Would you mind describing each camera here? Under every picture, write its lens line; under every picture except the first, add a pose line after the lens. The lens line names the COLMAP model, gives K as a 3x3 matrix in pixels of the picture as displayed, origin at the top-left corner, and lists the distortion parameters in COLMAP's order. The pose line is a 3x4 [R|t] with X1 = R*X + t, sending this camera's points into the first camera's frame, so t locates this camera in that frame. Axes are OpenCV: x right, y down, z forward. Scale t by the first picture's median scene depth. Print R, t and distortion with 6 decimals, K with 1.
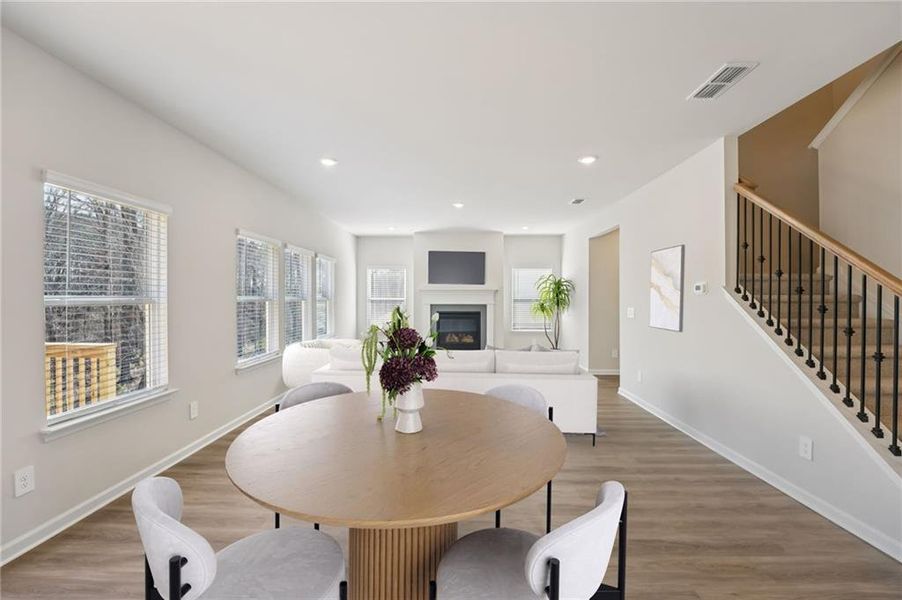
lens RADIAL K [[367.5, 0, 449.2], [0, 367.5, 297.5], [0, 0, 1]] dist [-0.023738, 0.001709]
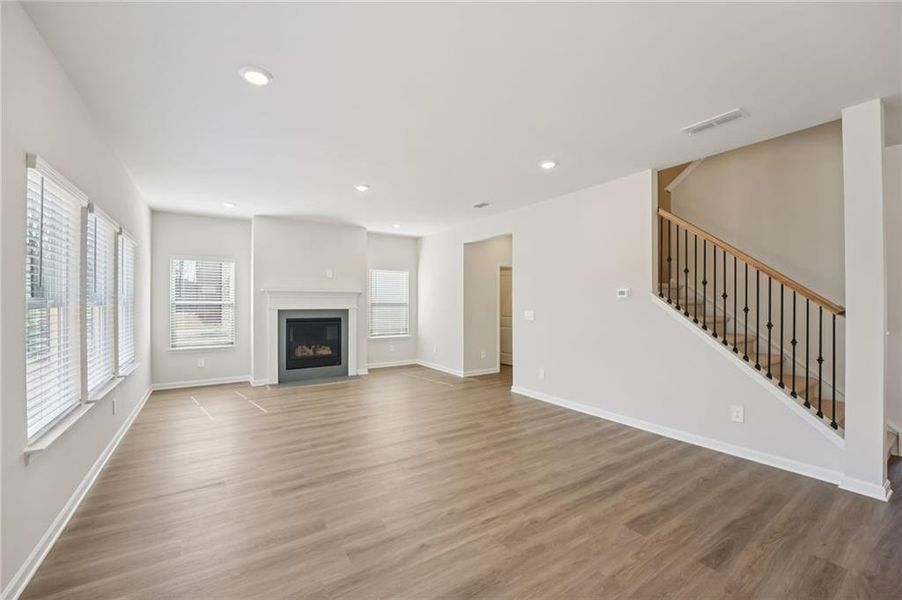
lens RADIAL K [[367.5, 0, 450.6], [0, 367.5, 300.4], [0, 0, 1]] dist [-0.023738, 0.001709]
pose [[0.818613, 0.001983, 0.574342, -0.524757], [-0.000729, 0.999997, -0.002414, 0.000578], [-0.574345, 0.001557, 0.818612, 0.410296]]
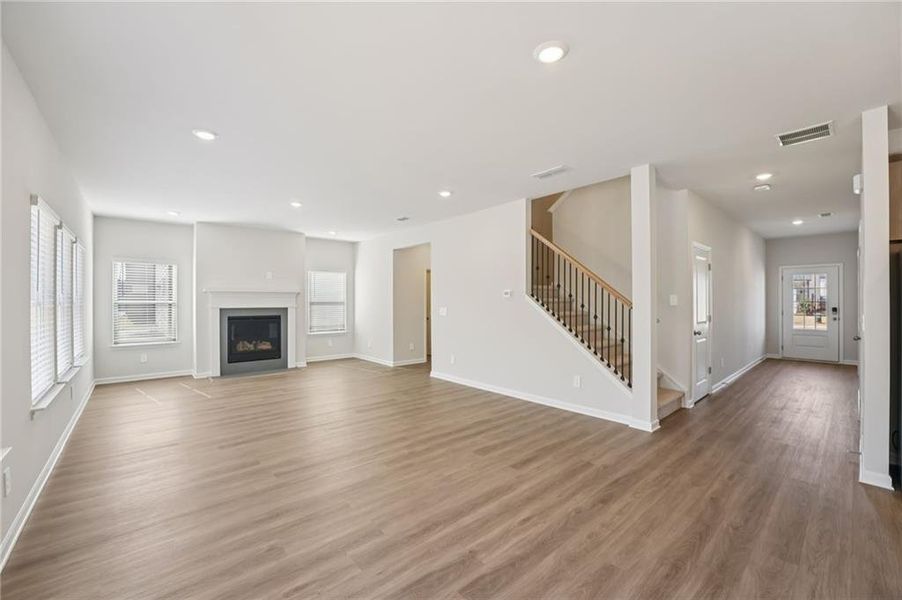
lens RADIAL K [[367.5, 0, 449.7], [0, 367.5, 299.7], [0, 0, 1]] dist [-0.023738, 0.001709]
pose [[0.738998, -0.001159, 0.673707, -0.603562], [0.002045, 0.999998, -0.000523, -0.000342], [-0.673705, 0.001765, 0.738998, 0.040088]]
